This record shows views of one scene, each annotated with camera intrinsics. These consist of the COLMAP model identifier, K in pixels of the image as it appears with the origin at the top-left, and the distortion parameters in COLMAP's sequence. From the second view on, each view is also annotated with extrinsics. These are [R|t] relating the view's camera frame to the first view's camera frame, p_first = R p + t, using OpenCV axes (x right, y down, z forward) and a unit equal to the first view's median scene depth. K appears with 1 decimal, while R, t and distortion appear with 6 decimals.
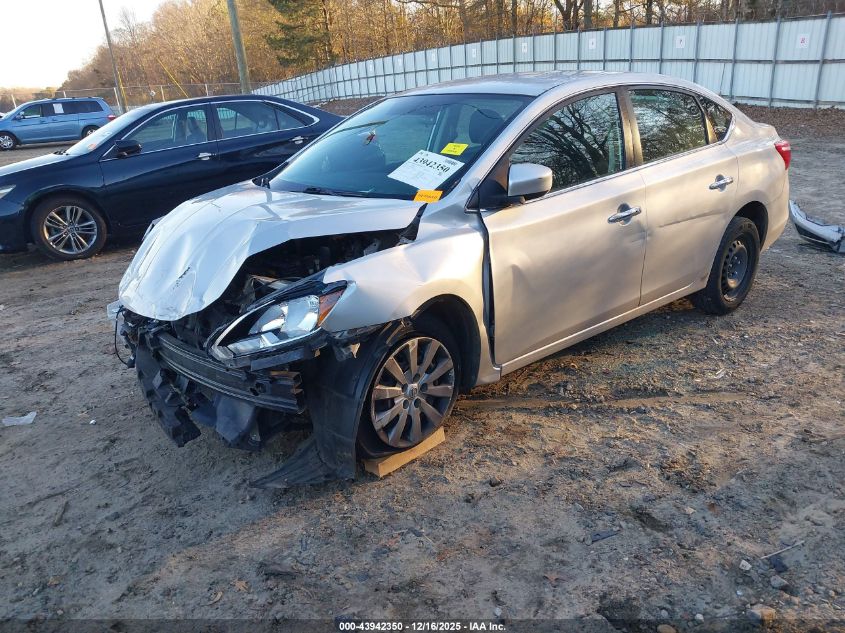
lens RADIAL K [[676.3, 0, 422.5], [0, 676.3, 316.5], [0, 0, 1]] dist [0.006930, 0.001216]
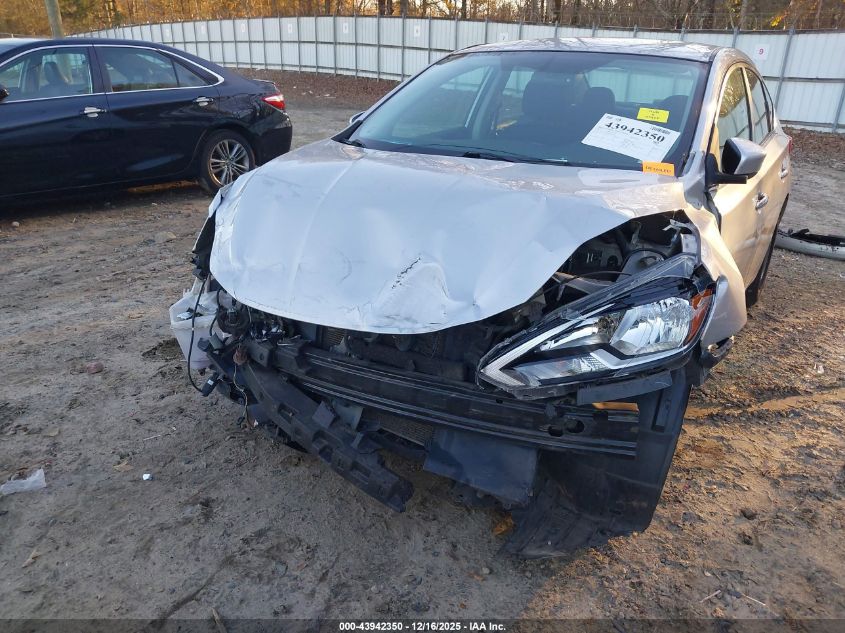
lens RADIAL K [[676.3, 0, 422.5], [0, 676.3, 316.5], [0, 0, 1]] dist [0.006930, 0.001216]
pose [[0.954267, -0.019883, 0.298295, -0.431659], [0.013490, 0.999633, 0.023473, -0.021638], [-0.298653, -0.018375, 0.954185, 0.261610]]
